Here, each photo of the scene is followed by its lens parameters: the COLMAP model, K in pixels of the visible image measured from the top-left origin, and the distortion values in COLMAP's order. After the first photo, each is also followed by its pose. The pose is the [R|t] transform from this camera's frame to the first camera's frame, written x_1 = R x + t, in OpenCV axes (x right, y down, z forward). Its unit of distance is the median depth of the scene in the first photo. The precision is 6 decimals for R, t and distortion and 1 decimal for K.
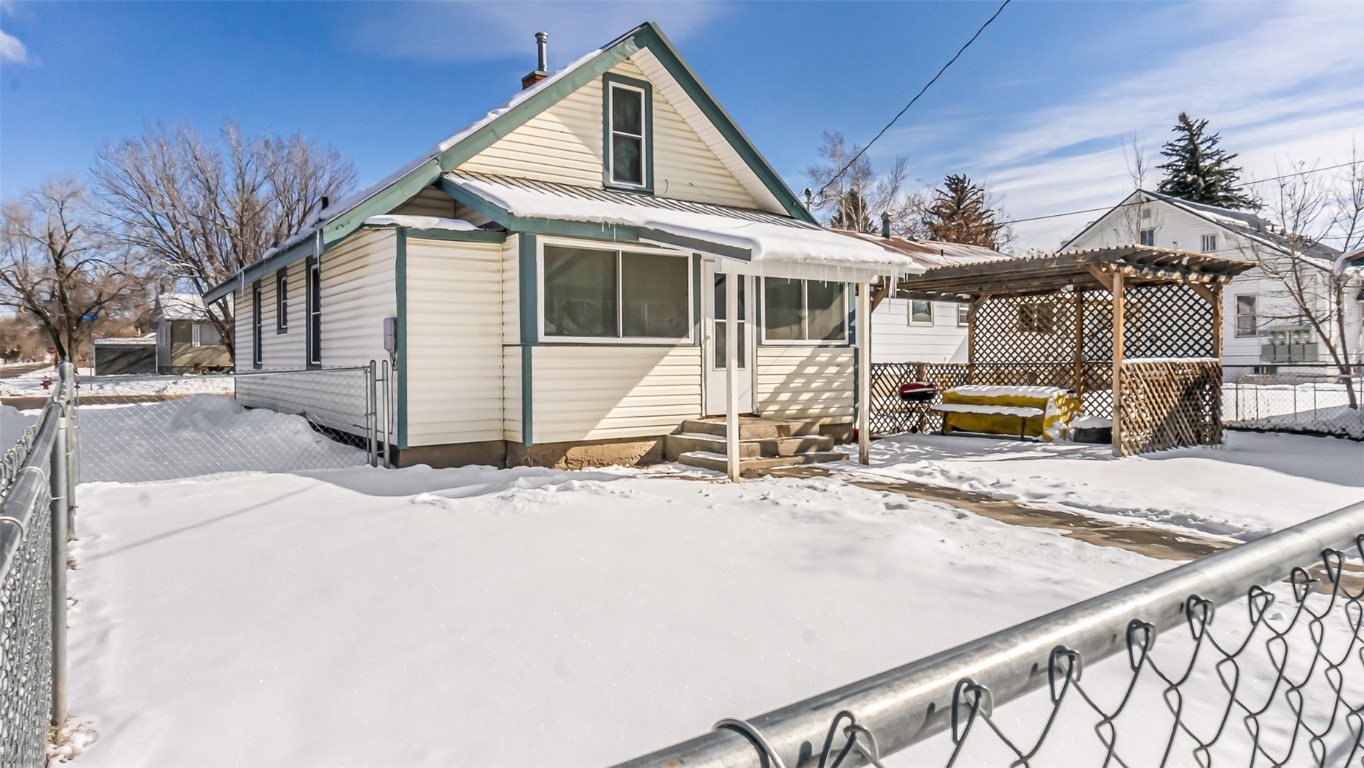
lens RADIAL K [[824.0, 0, 674.5], [0, 824.0, 375.8], [0, 0, 1]] dist [-0.004940, -0.001378]
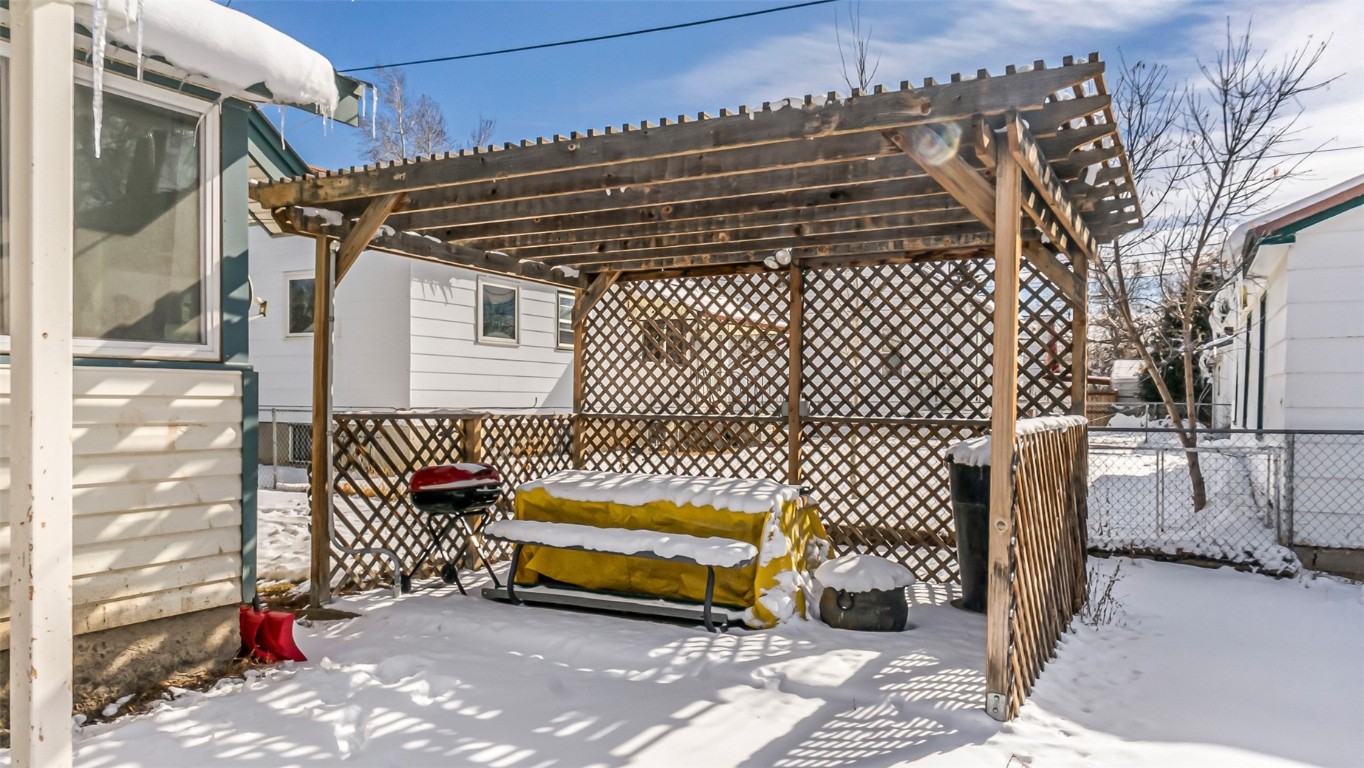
lens RADIAL K [[944.6, 0, 656.6], [0, 944.6, 407.7], [0, 0, 1]] dist [0.000295, -0.001619]
pose [[0.907570, 0.015043, 0.419631, 0.213031], [-0.011917, 0.999878, -0.010069, -0.017418], [-0.419732, 0.004137, 0.907639, 0.602484]]
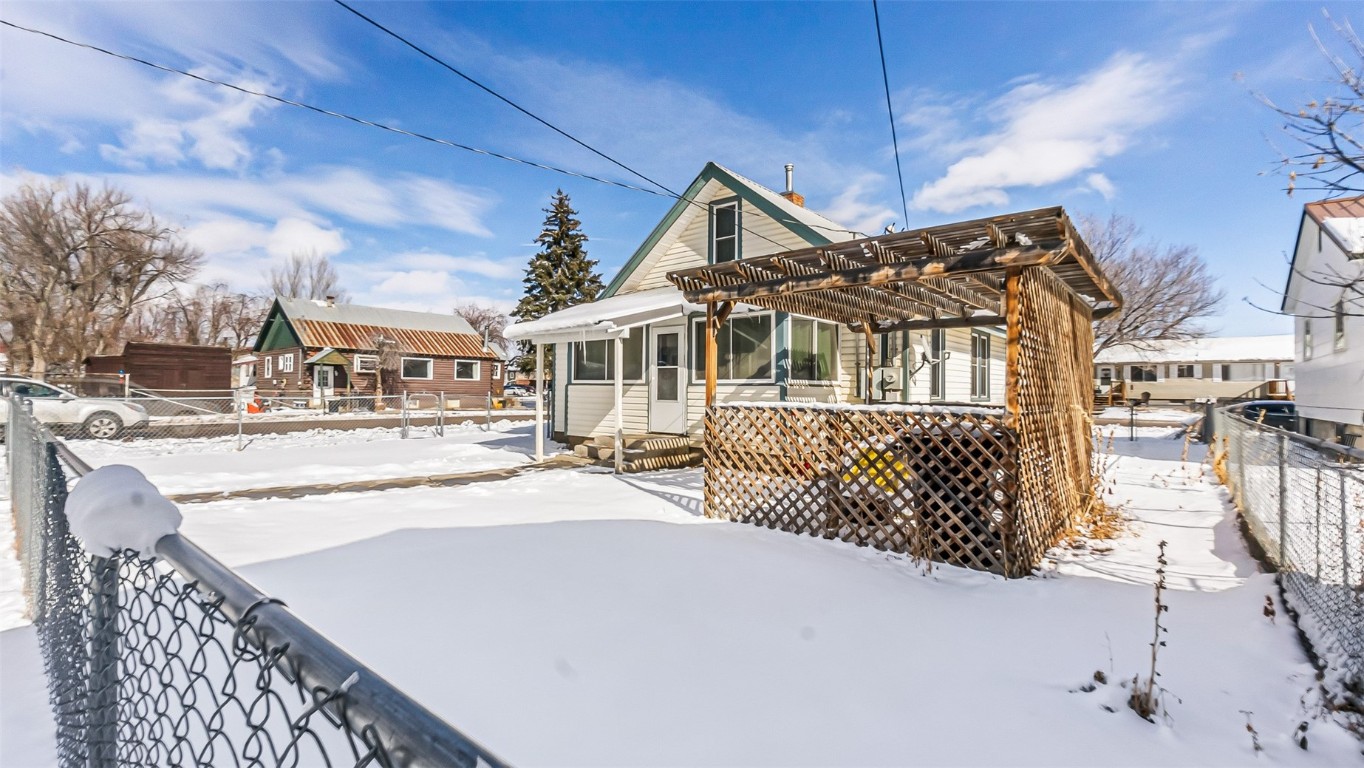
lens RADIAL K [[589.2, 0, 675.0], [0, 589.2, 394.6], [0, 0, 1]] dist [-0.007025, 0.002069]
pose [[0.231816, 0.017434, -0.972603, 0.948271], [-0.026945, 0.999571, 0.011495, -0.027817], [0.972386, 0.023542, 0.232186, 0.694631]]
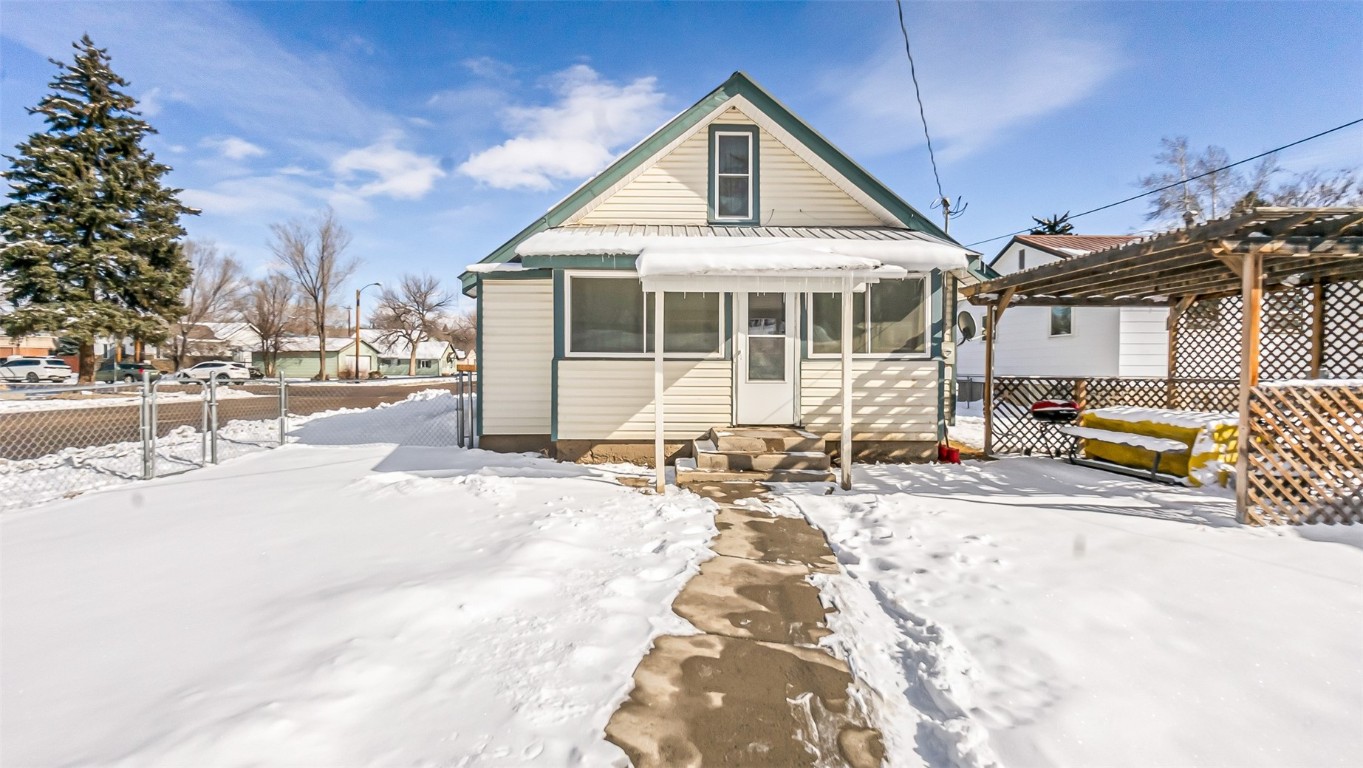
lens RADIAL K [[595.5, 0, 676.9], [0, 595.5, 381.6], [0, 0, 1]] dist [-0.003171, -0.000376]
pose [[0.823598, 0.022059, -0.566745, 0.361318], [-0.017922, 0.999757, 0.012869, -0.014166], [0.566891, -0.000442, 0.823793, 0.276421]]
